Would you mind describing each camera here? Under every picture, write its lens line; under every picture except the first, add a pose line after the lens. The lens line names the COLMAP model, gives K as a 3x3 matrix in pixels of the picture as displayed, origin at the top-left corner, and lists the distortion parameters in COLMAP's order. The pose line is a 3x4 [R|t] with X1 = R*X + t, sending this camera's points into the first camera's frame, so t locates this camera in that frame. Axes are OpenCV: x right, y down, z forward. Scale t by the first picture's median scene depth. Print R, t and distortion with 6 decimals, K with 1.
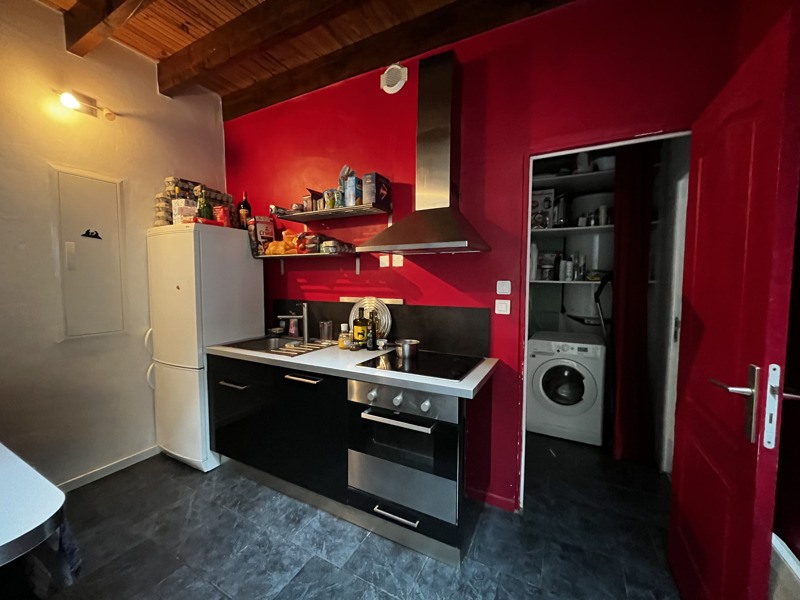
lens RADIAL K [[320.1, 0, 399.2], [0, 320.1, 299.2], [0, 0, 1]] dist [-0.003680, -0.000411]
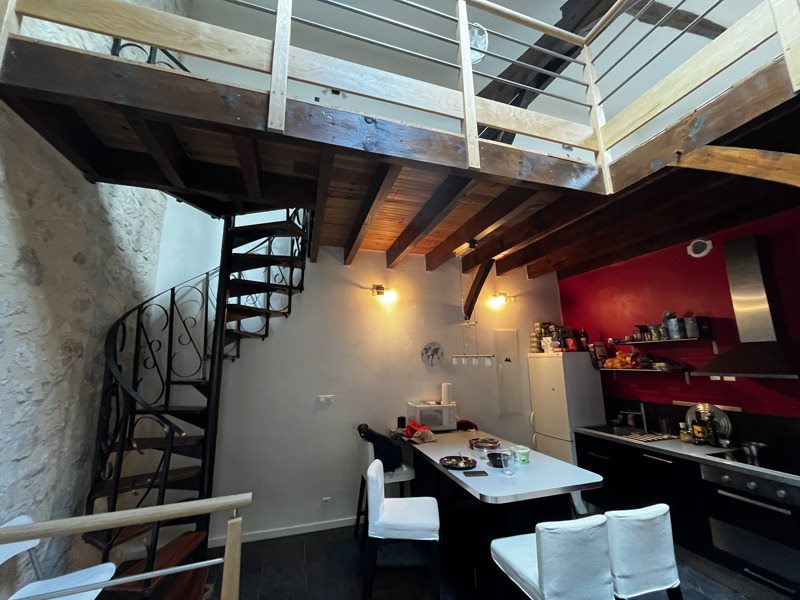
lens RADIAL K [[320.1, 0, 399.3], [0, 320.1, 301.0], [0, 0, 1]] dist [-0.003680, -0.000411]
pose [[0.706897, -0.142022, -0.692911, -0.011185], [-0.027655, 0.973336, -0.227712, -0.083824], [0.706775, 0.180131, 0.684121, -0.861303]]
